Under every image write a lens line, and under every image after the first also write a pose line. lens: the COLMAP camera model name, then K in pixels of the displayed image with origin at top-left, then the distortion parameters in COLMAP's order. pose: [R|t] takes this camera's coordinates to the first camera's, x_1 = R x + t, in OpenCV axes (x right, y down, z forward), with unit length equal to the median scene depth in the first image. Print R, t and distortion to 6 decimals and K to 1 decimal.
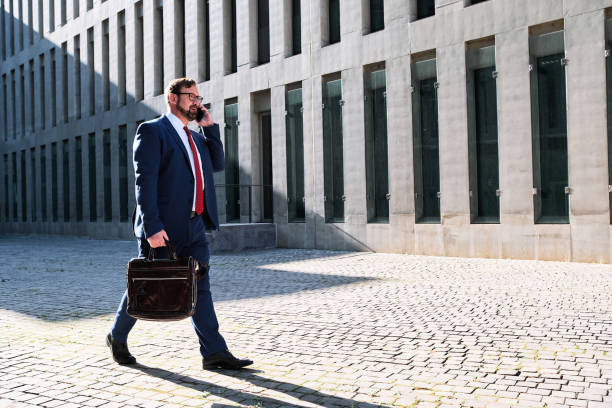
lens RADIAL K [[596.6, 0, 306.0], [0, 596.6, 204.0], [0, 0, 1]] dist [-0.124001, 0.200307]
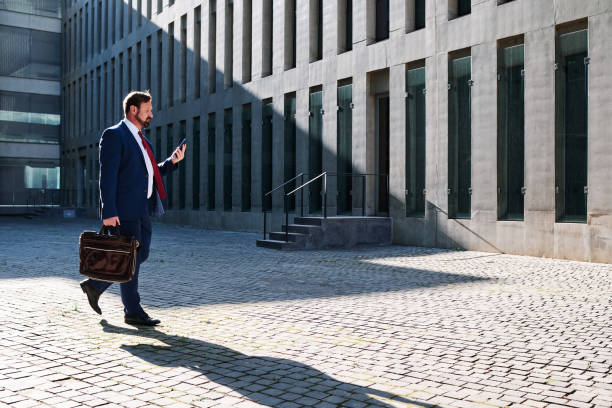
lens RADIAL K [[596.6, 0, 306.0], [0, 596.6, 204.0], [0, 0, 1]] dist [-0.124001, 0.200307]
pose [[0.985889, 0.026694, -0.165261, -0.031595], [-0.024831, 0.999603, 0.013332, 0.003629], [0.165551, -0.009040, 0.986160, 0.095321]]
